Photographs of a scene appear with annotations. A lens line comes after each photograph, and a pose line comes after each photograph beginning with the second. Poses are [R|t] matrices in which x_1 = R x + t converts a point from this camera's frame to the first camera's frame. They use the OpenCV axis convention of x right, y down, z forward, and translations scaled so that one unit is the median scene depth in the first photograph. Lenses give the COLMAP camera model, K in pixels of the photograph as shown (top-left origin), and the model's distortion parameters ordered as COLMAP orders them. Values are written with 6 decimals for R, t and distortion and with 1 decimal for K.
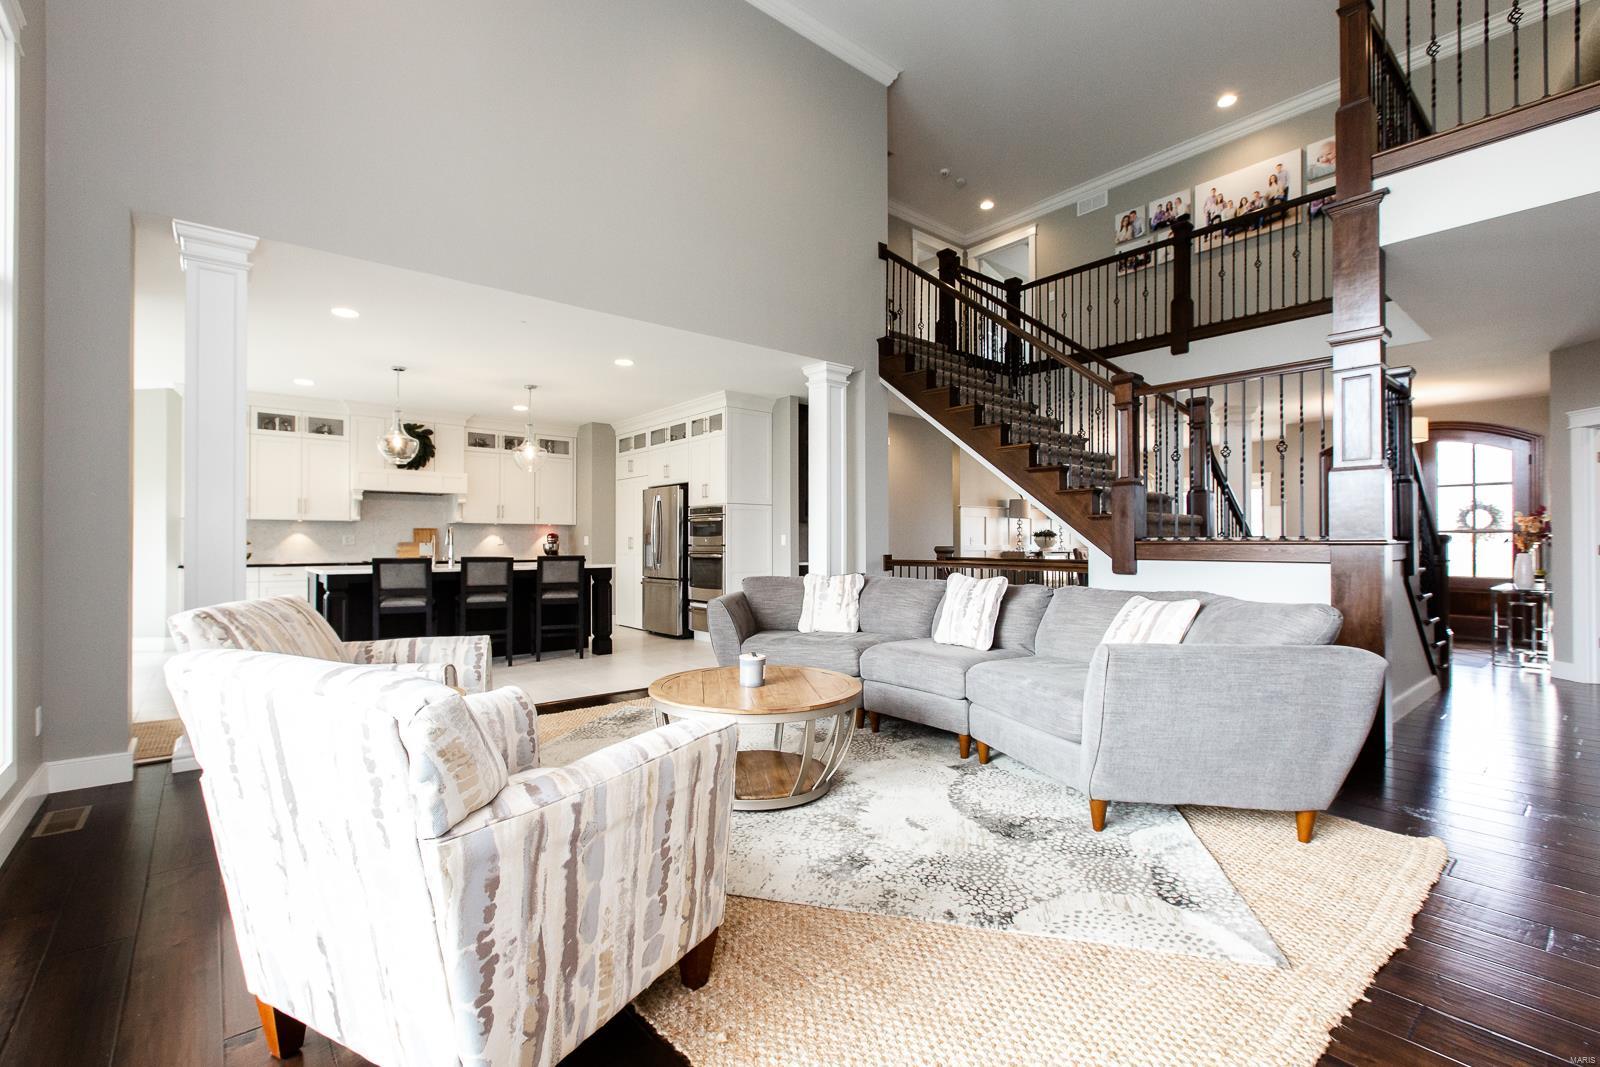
lens RADIAL K [[700.9, 0, 773.5], [0, 700.9, 538.8], [0, 0, 1]] dist [0.000393, 0.000133]
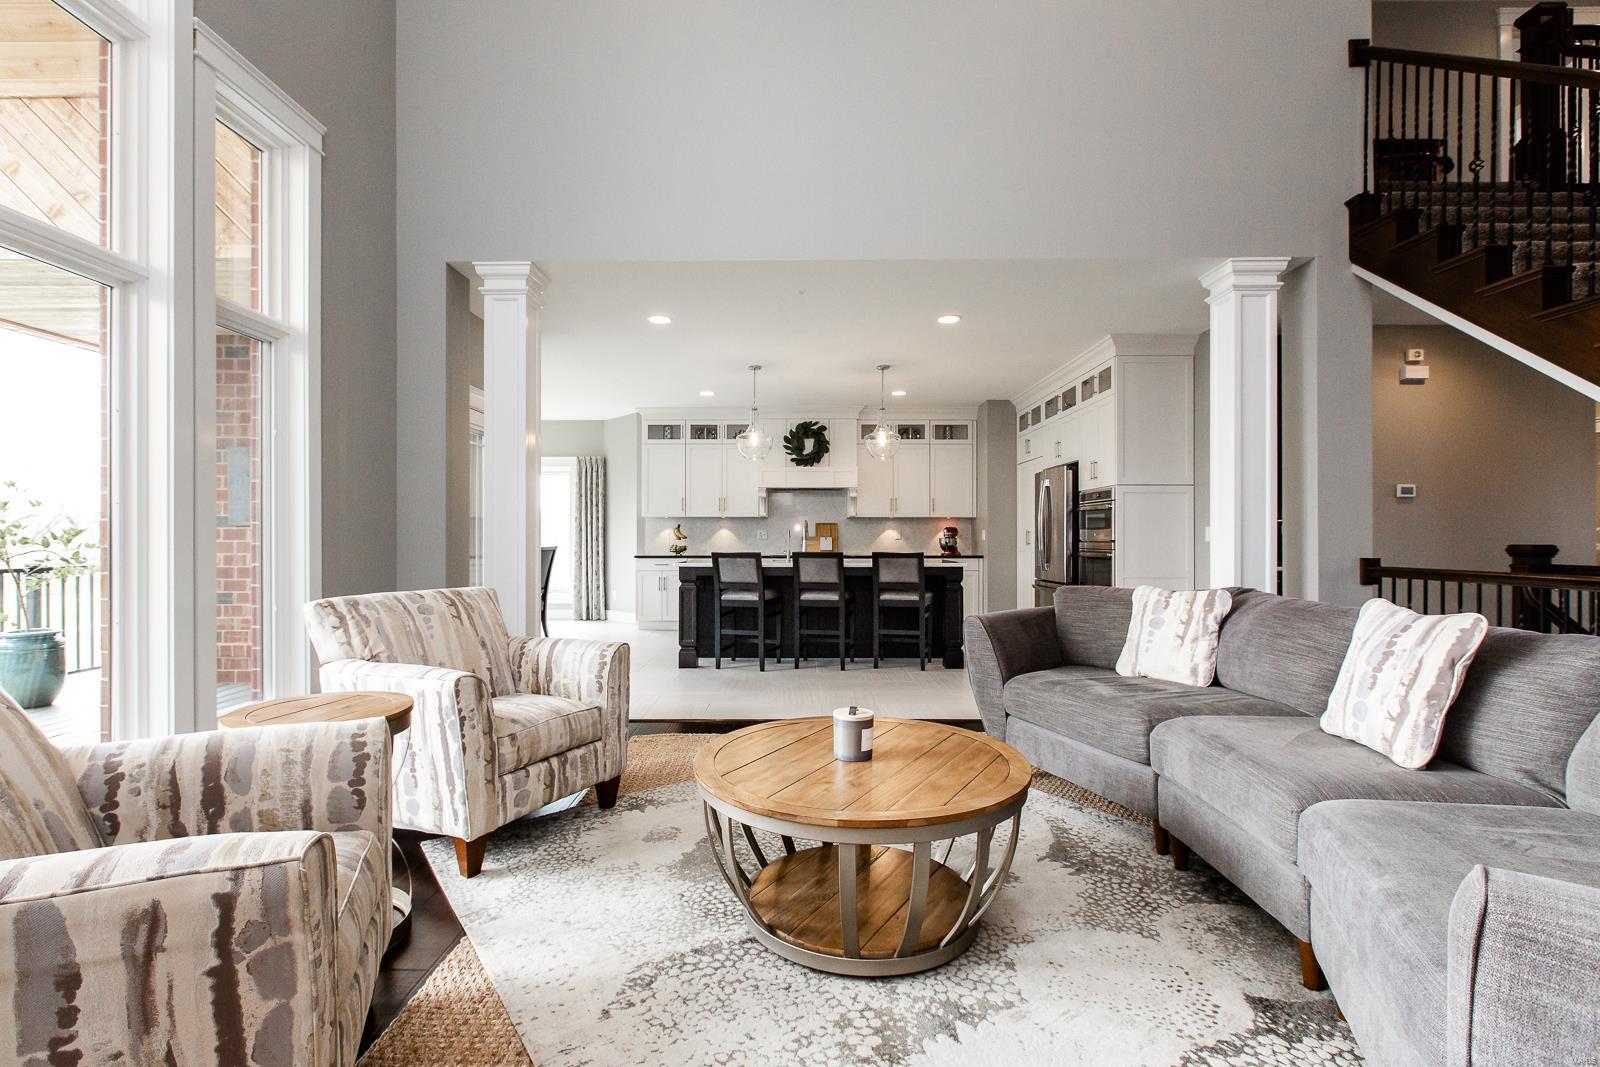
lens RADIAL K [[717.6, 0, 800.0], [0, 717.6, 533.5], [0, 0, 1]] dist [-0.000812, 0.006832]
pose [[0.779020, -0.002411, -0.626995, 0.152992], [0.002748, 0.999996, -0.000430, 0.000433], [0.626994, -0.001388, 0.779023, 0.195923]]
